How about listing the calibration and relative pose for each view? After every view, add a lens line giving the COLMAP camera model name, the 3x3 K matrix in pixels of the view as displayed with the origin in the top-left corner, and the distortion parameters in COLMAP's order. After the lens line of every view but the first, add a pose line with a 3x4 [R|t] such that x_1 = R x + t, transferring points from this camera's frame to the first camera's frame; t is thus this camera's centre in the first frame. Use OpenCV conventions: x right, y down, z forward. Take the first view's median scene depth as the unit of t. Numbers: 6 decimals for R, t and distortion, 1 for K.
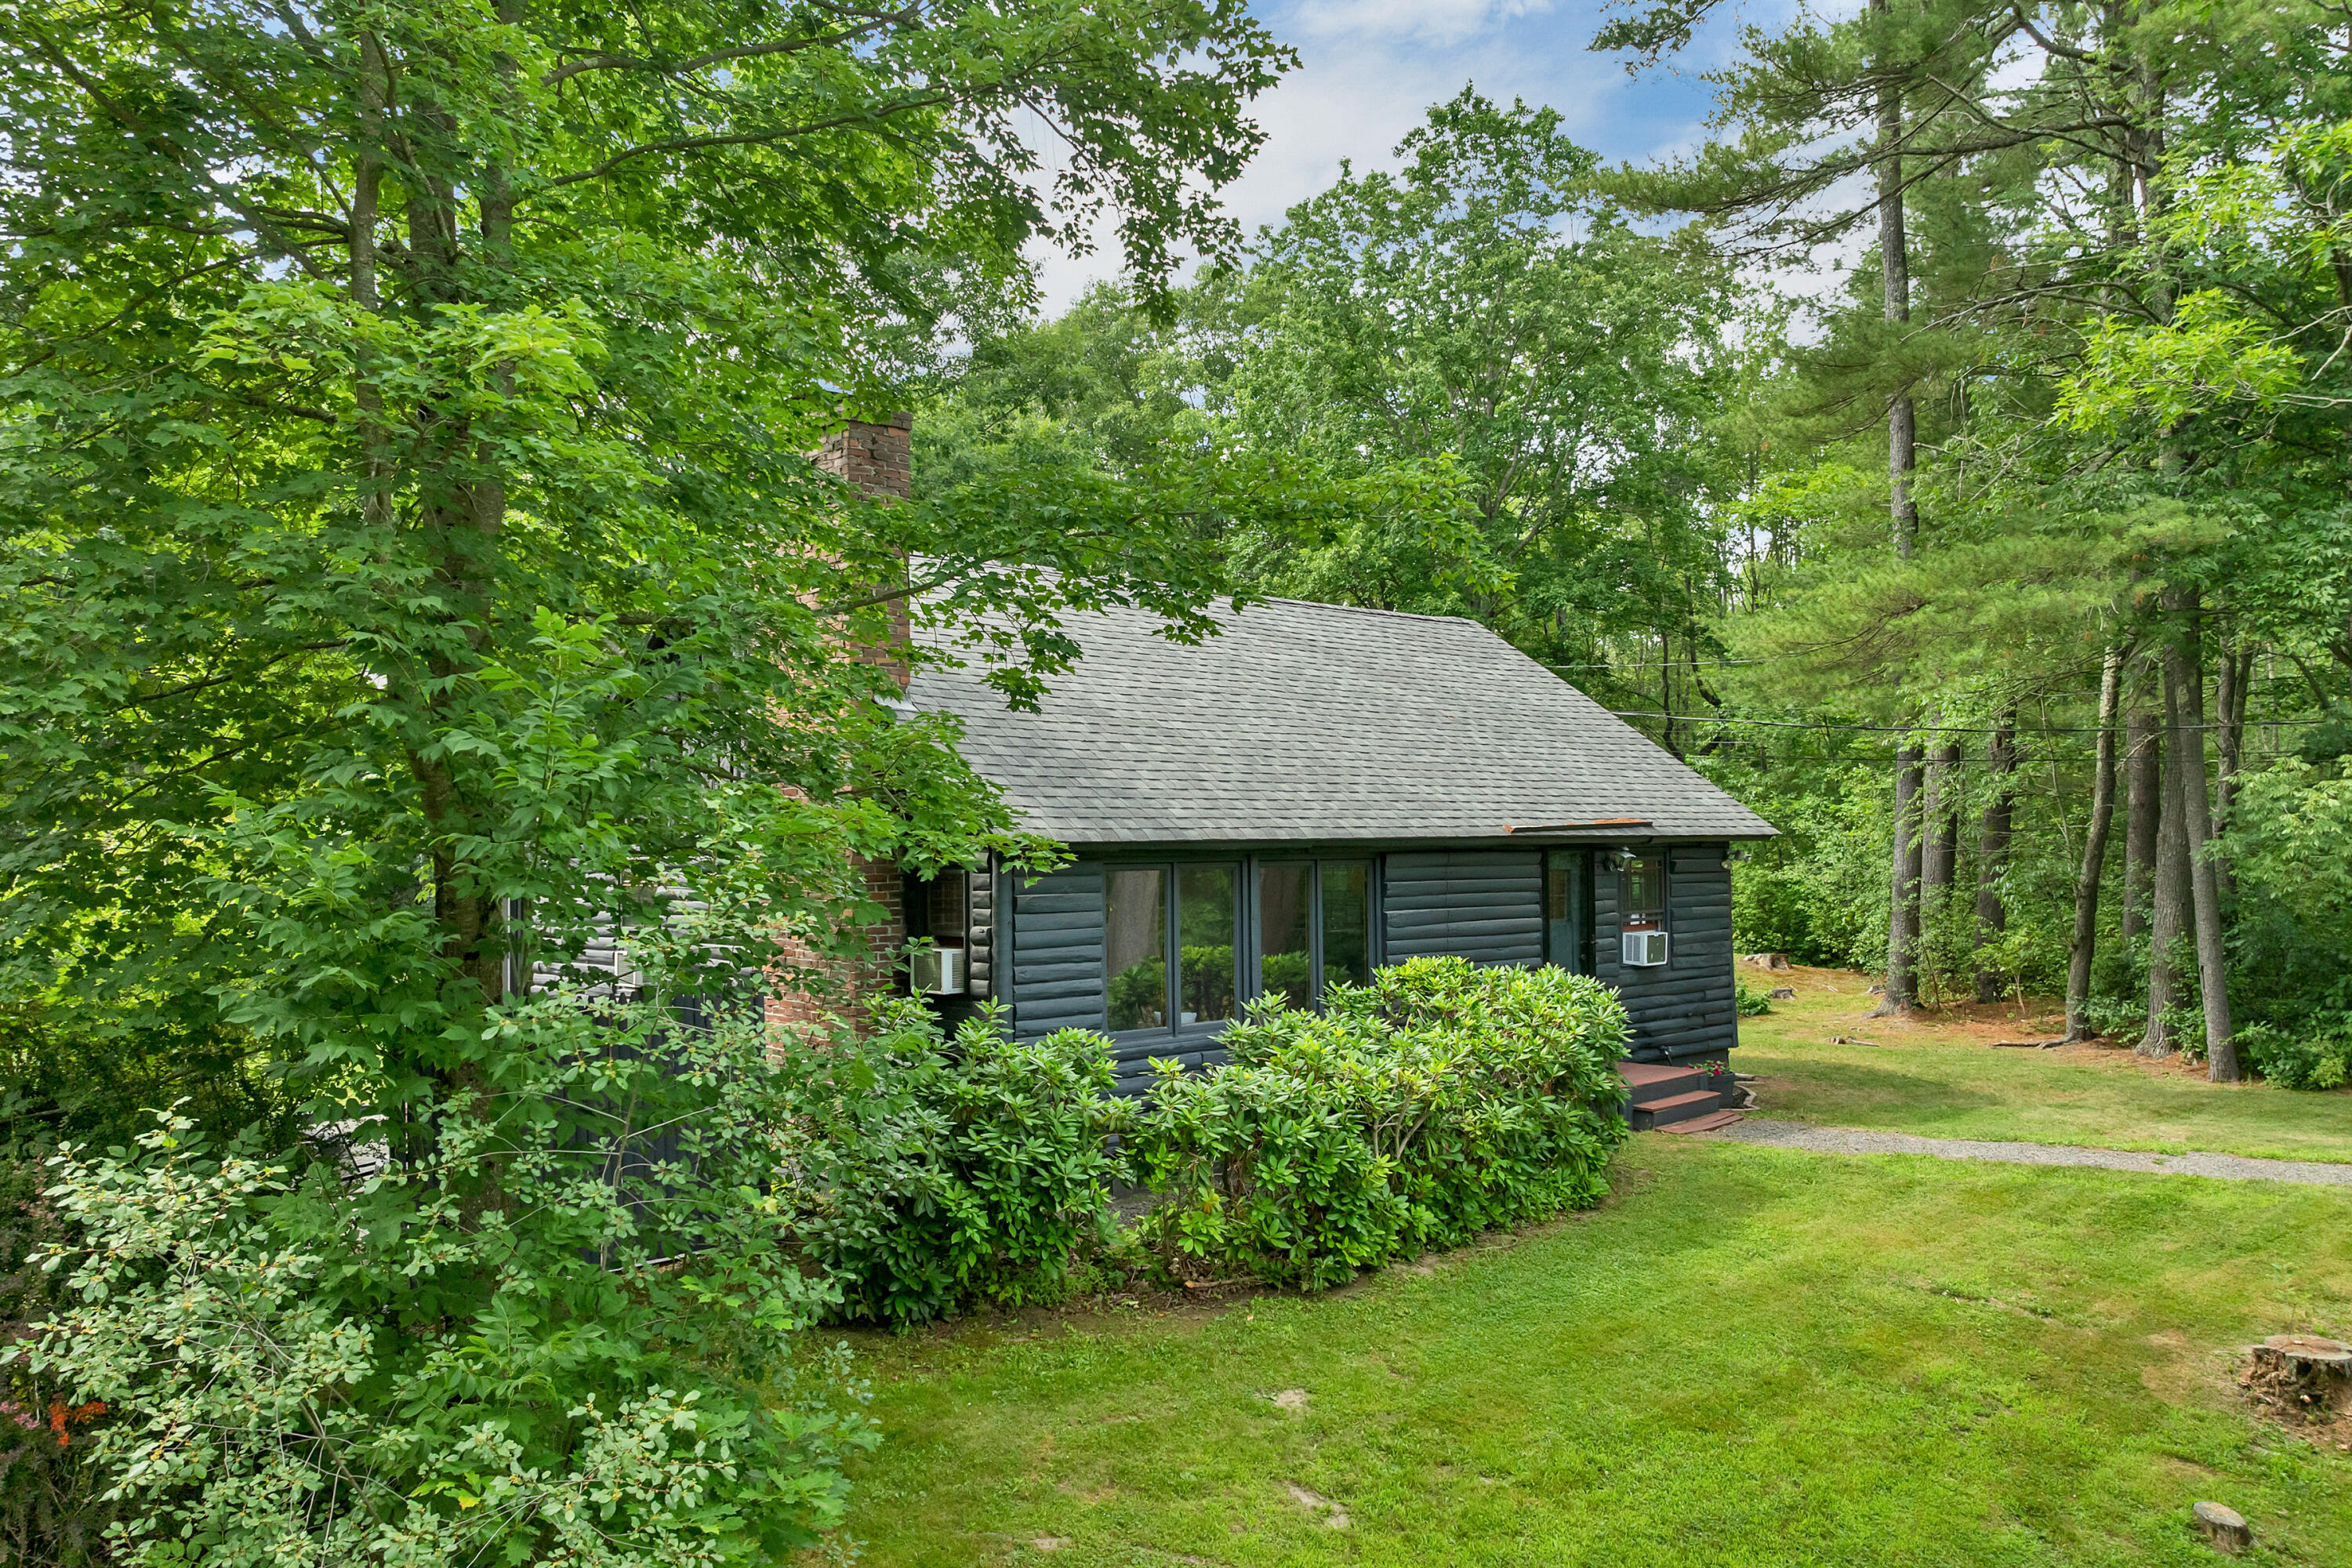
lens RADIAL K [[1746.1, 0, 1189.3], [0, 1746.1, 807.9], [0, 0, 1]] dist [-0.031034, -0.002157]
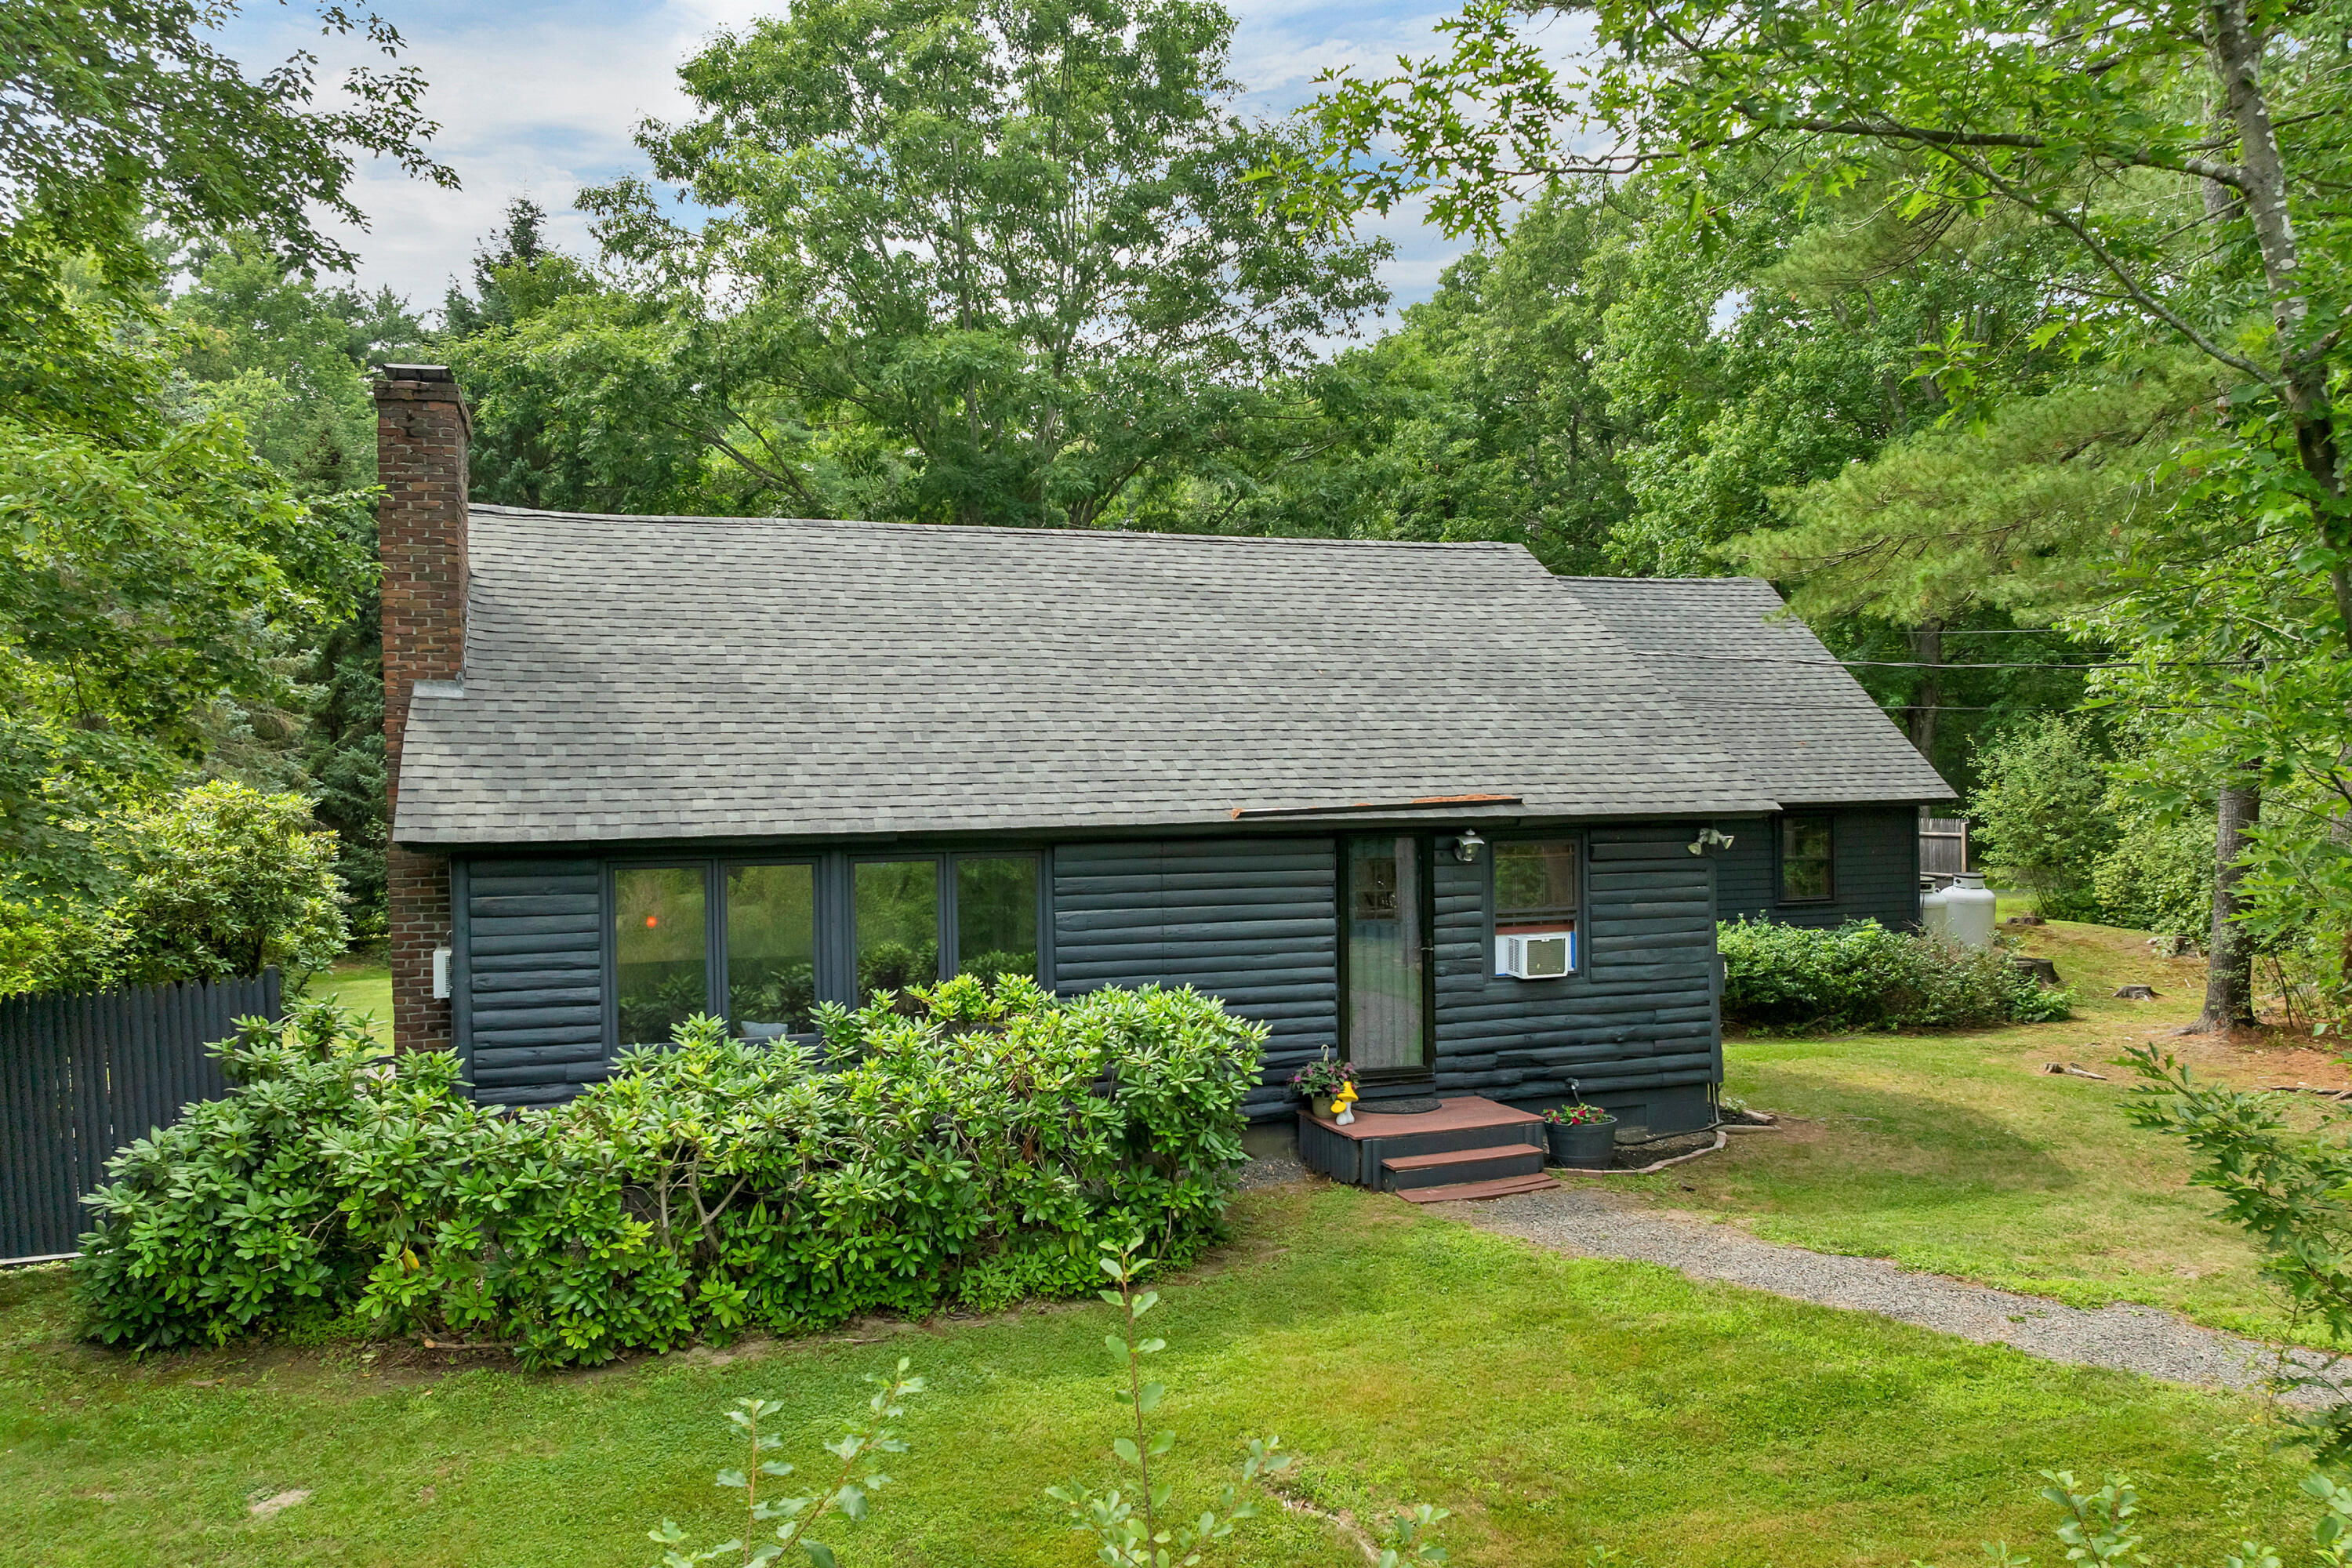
lens RADIAL K [[1746.1, 0, 1189.3], [0, 1746.1, 807.9], [0, 0, 1]] dist [-0.031034, -0.002157]
pose [[0.915873, 0.007129, -0.401404, 0.497680], [0.012037, 0.998905, 0.045205, -0.028119], [0.401287, -0.046234, 0.914785, 0.240403]]
